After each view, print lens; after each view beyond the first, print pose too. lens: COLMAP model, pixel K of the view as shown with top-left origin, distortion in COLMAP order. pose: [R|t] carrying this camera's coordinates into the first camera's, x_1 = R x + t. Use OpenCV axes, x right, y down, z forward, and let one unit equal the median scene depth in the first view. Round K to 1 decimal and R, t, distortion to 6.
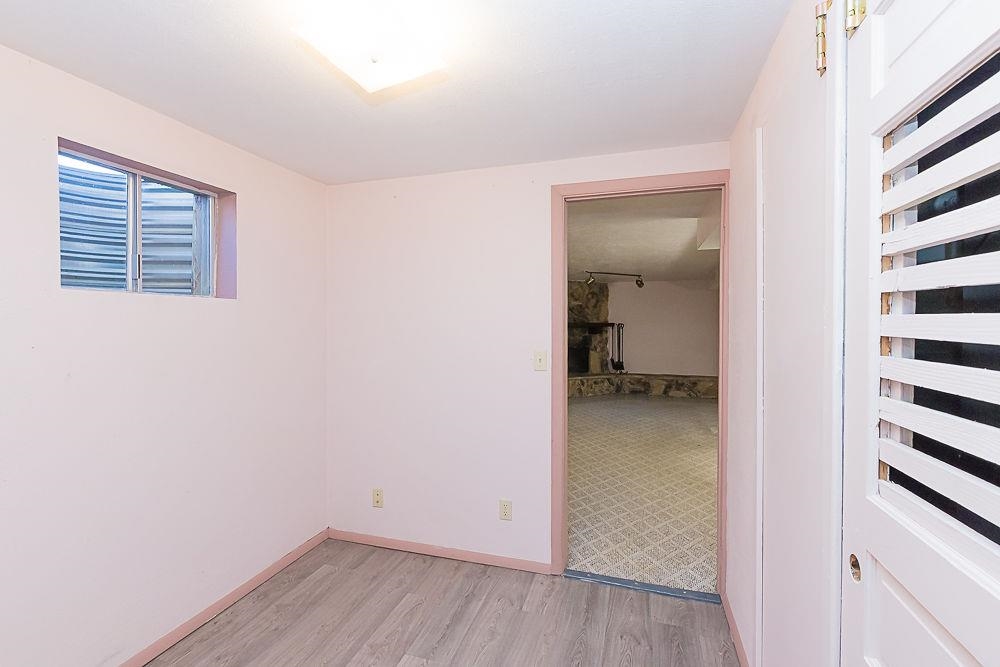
lens RADIAL K [[444.0, 0, 500.3], [0, 444.0, 330.8], [0, 0, 1]] dist [0.026305, 0.000382]
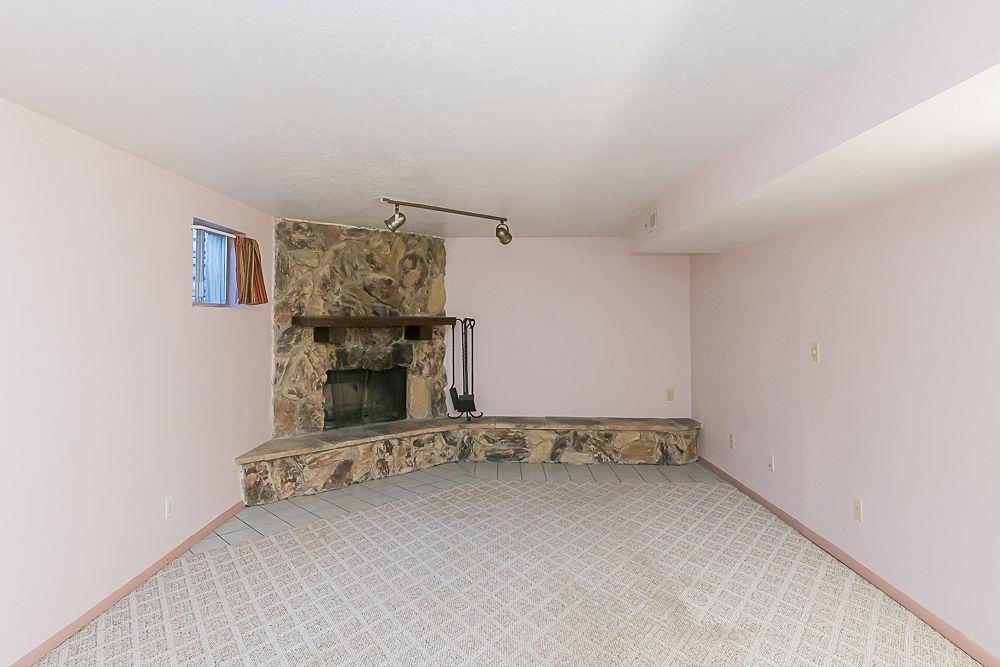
lens RADIAL K [[579.5, 0, 499.8], [0, 579.5, 328.6], [0, 0, 1]] dist [0.000468, 0.000008]
pose [[0.956519, -0.010803, 0.291472, 0.113770], [0.008219, 0.999915, 0.010090, -0.011341], [-0.291556, -0.007256, 0.956526, 0.364926]]
